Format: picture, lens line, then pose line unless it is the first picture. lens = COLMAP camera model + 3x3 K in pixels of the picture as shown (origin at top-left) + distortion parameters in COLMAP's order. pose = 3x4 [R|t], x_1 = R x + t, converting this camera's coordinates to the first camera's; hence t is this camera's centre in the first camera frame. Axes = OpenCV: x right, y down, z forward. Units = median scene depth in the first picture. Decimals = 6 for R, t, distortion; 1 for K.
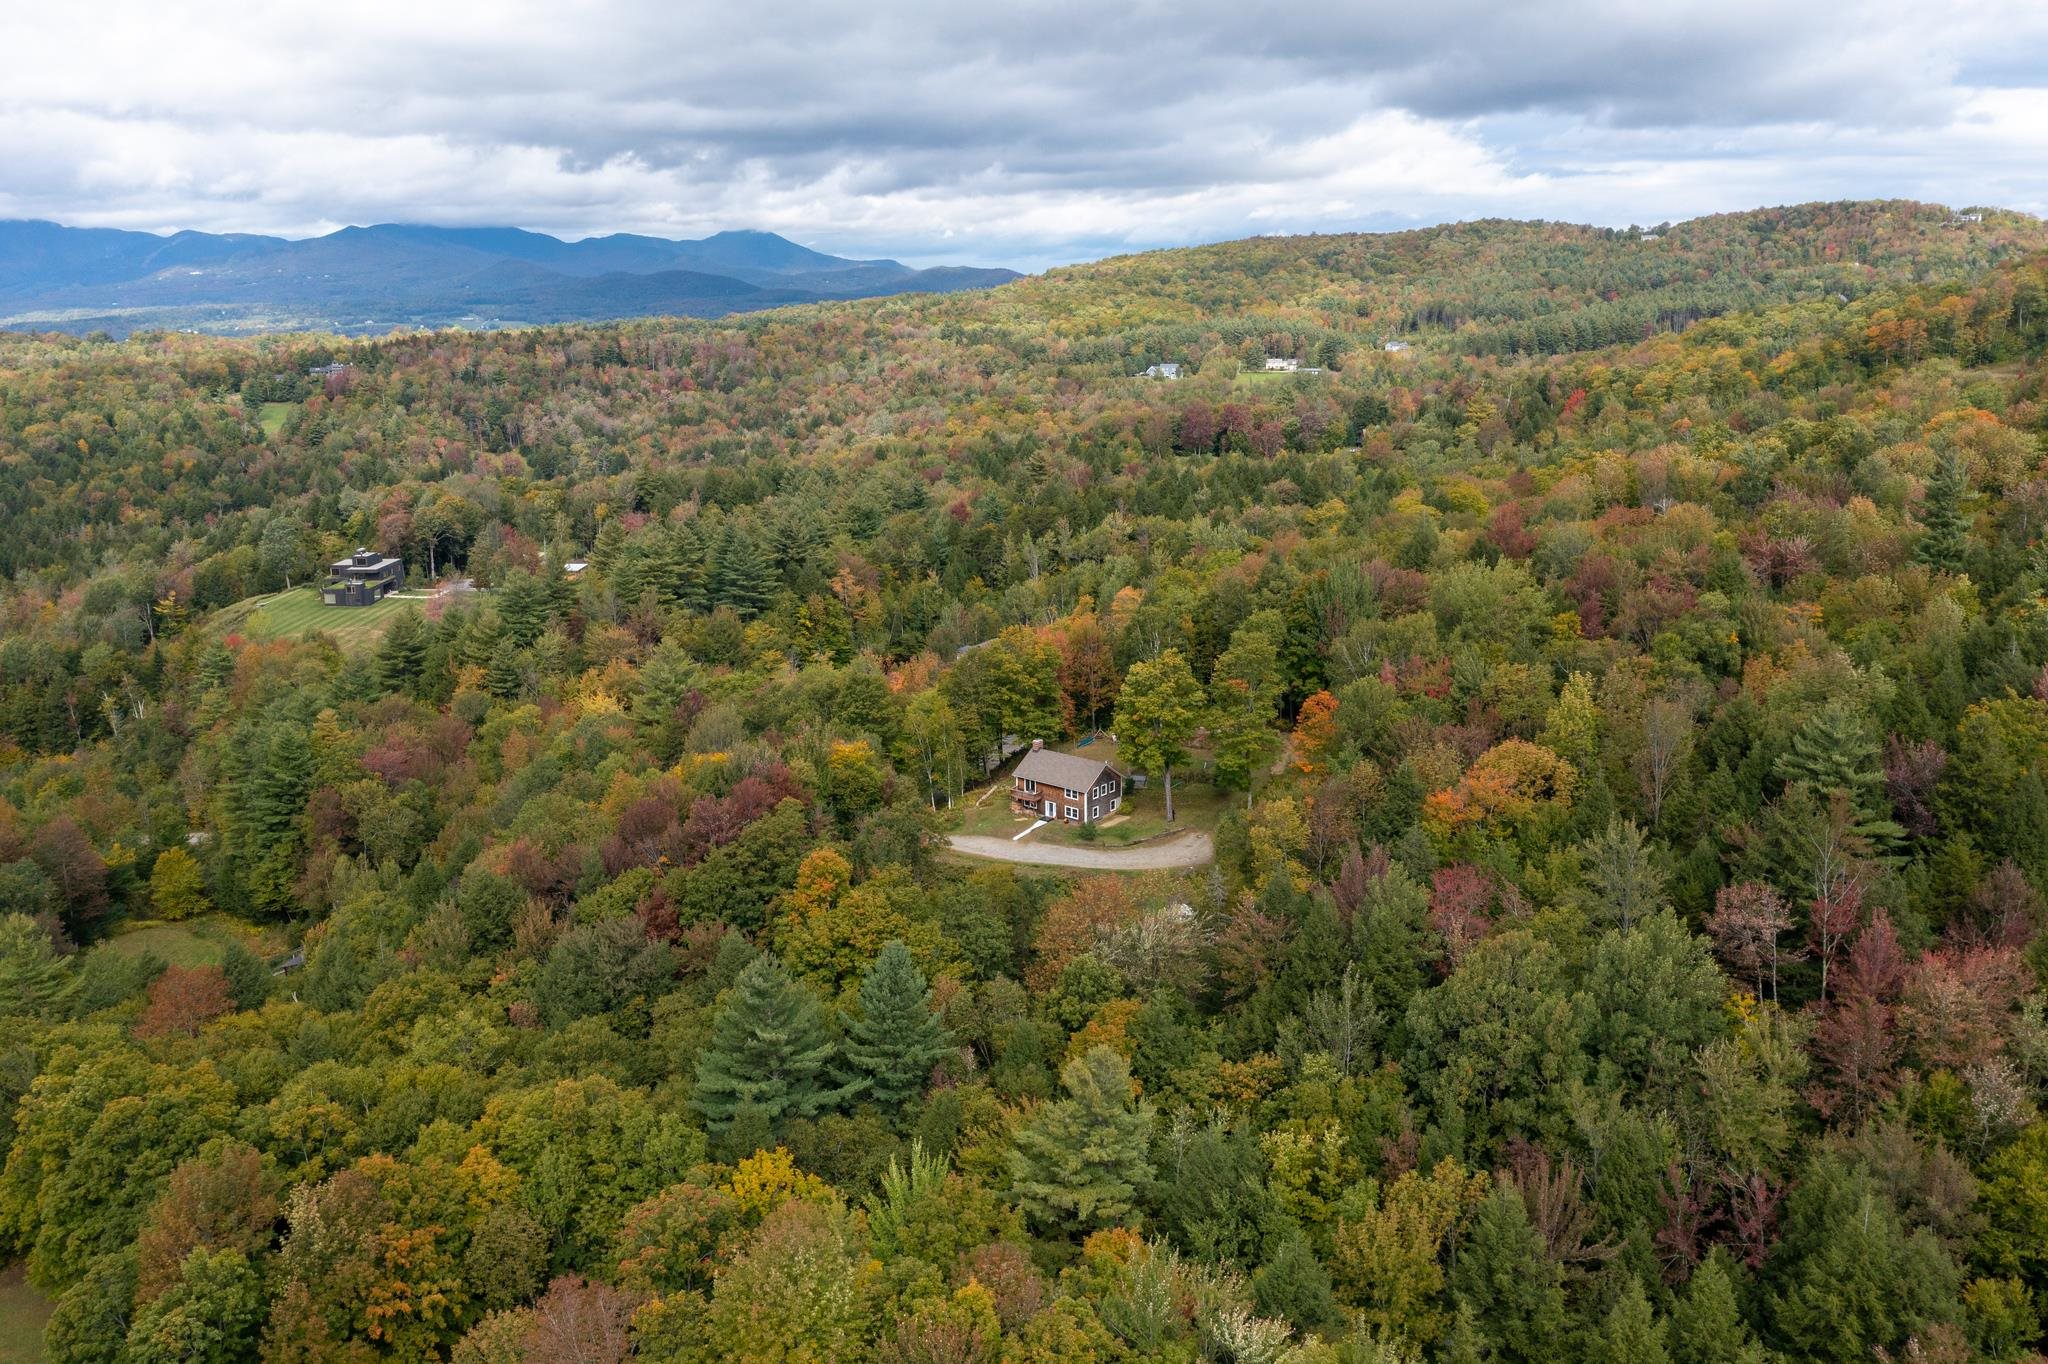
lens RADIAL K [[1569.8, 0, 1024.0], [0, 1569.8, 682.0], [0, 0, 1]] dist [-0.025838, 0.000088]
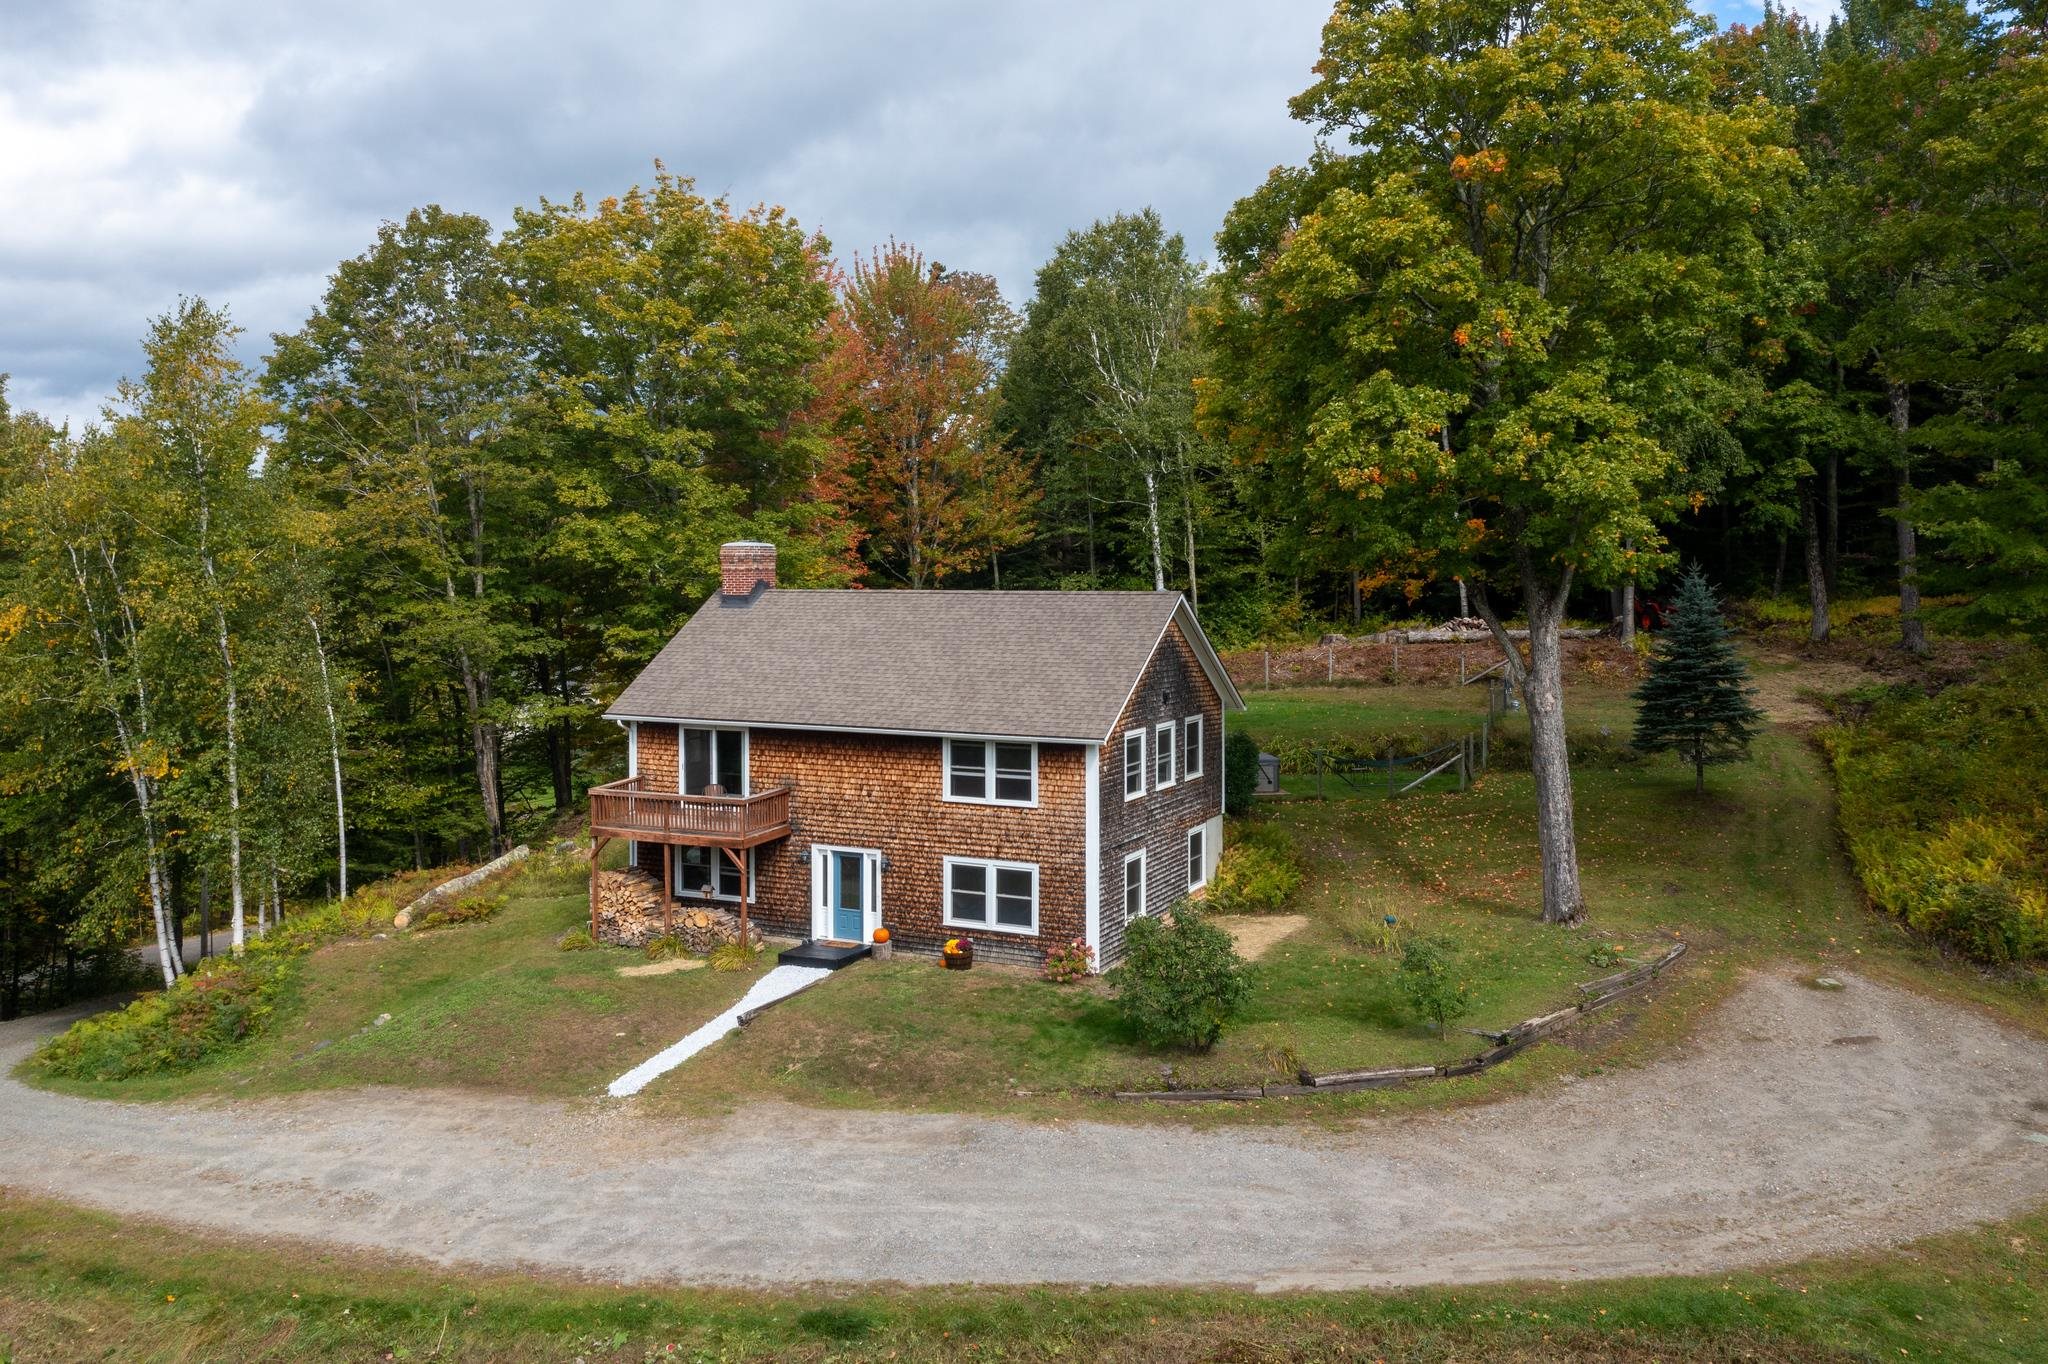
lens RADIAL K [[1569.8, 0, 1024.0], [0, 1569.8, 682.0], [0, 0, 1]] dist [-0.025838, 0.000088]
pose [[0.970449, -0.011493, 0.241033, -0.003815], [0.053065, 0.984578, -0.166703, 0.081331], [-0.235400, 0.174567, 0.956093, 0.775888]]
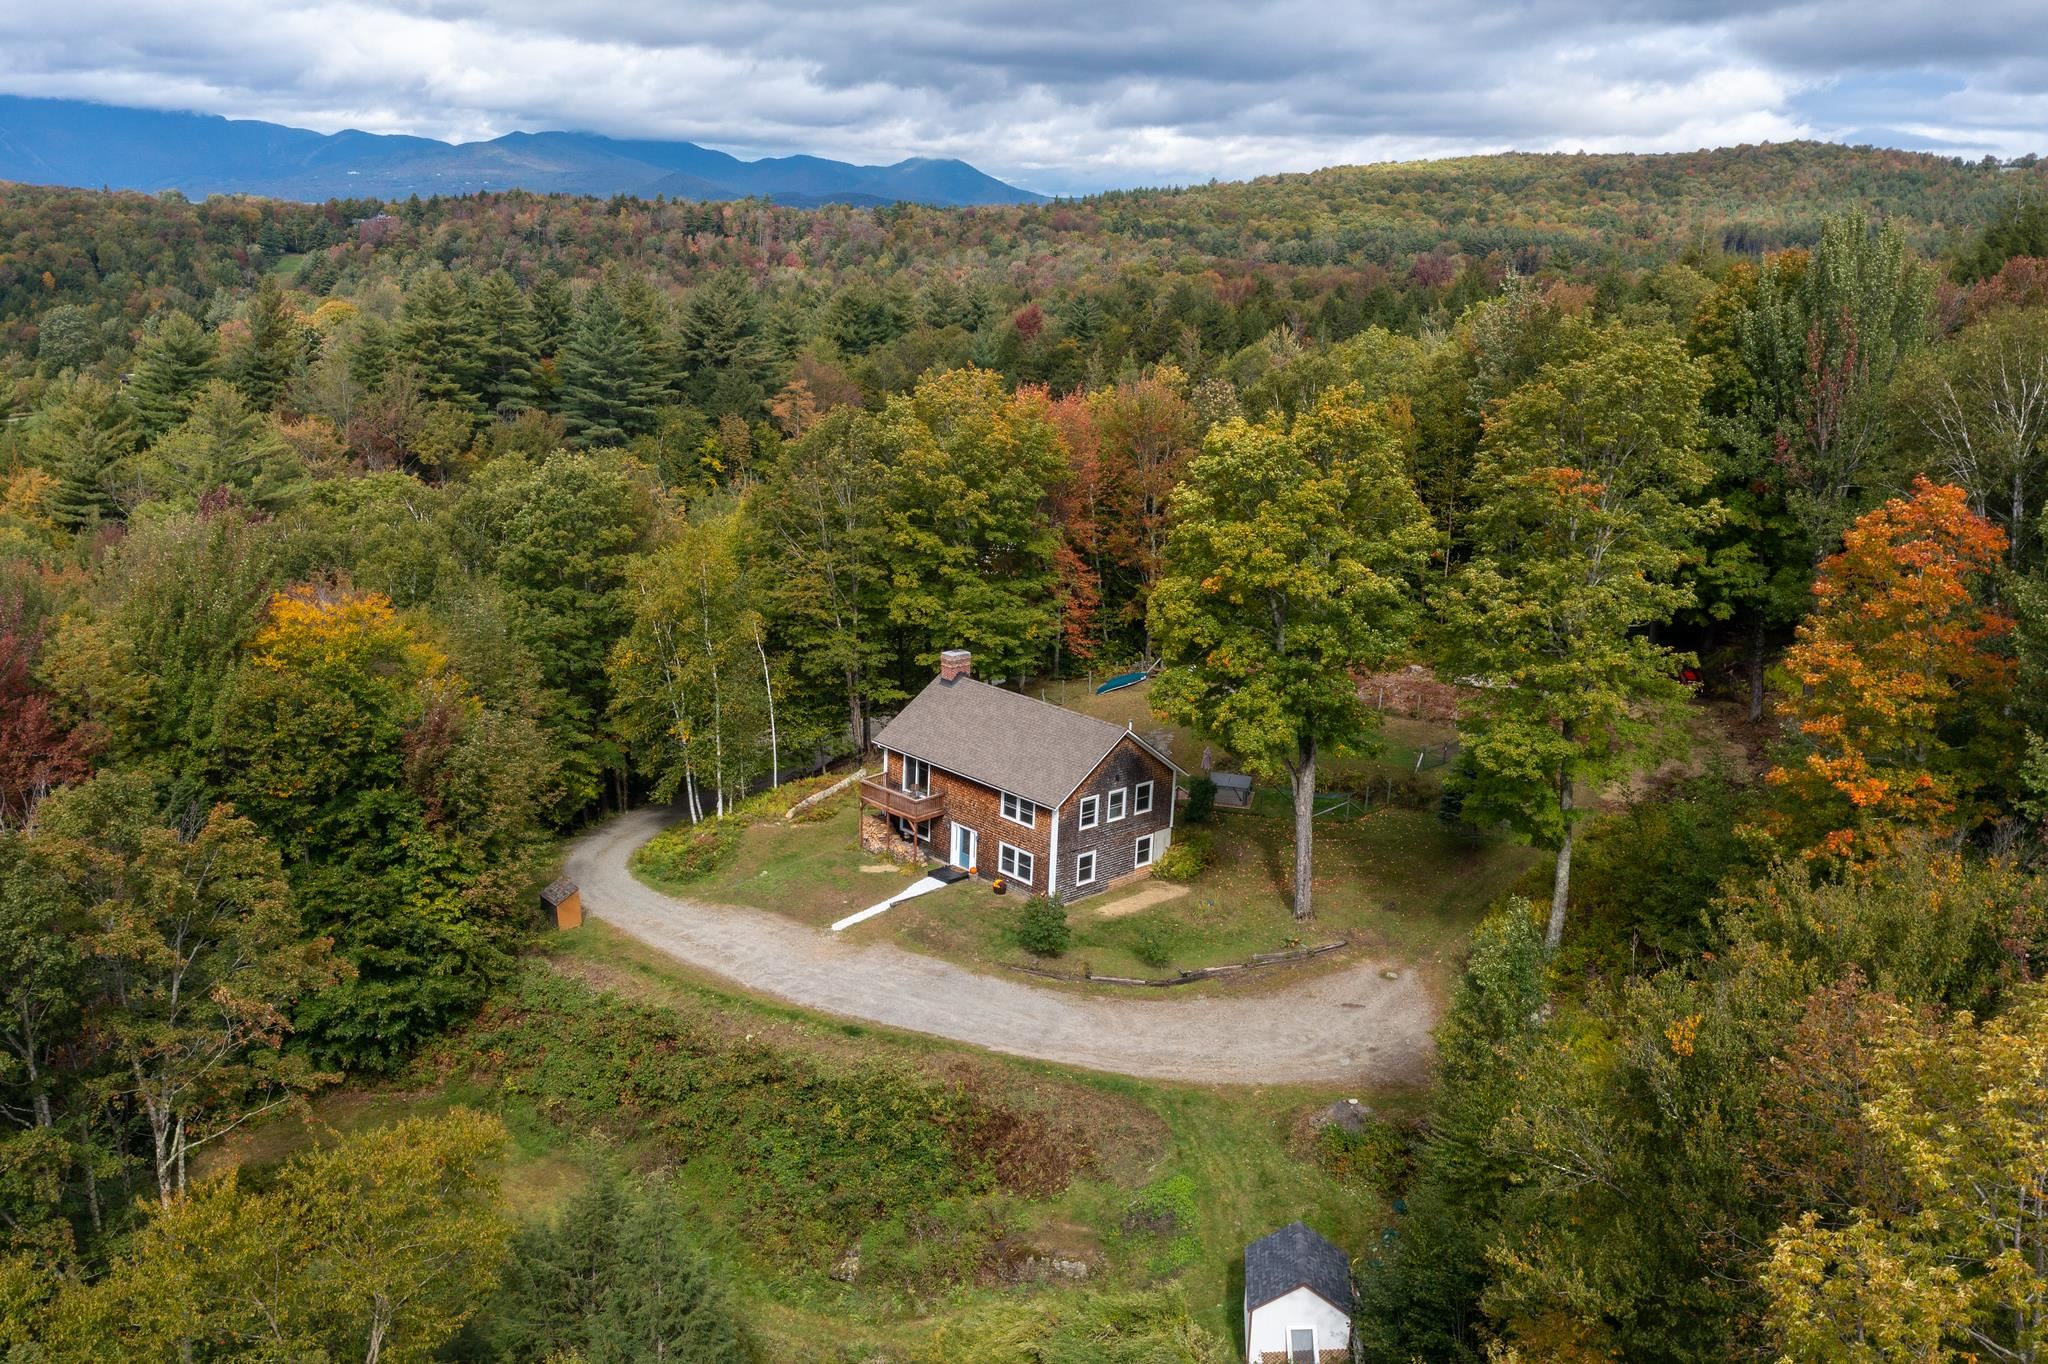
lens RADIAL K [[1702.7, 0, 1019.3], [0, 1702.7, 645.0], [0, 0, 1]] dist [-0.013913, -0.007746]
pose [[0.991150, 0.074124, -0.110127, 0.062918], [-0.075528, 0.997106, -0.008628, 0.035721], [0.109169, 0.016869, 0.993880, 0.578991]]
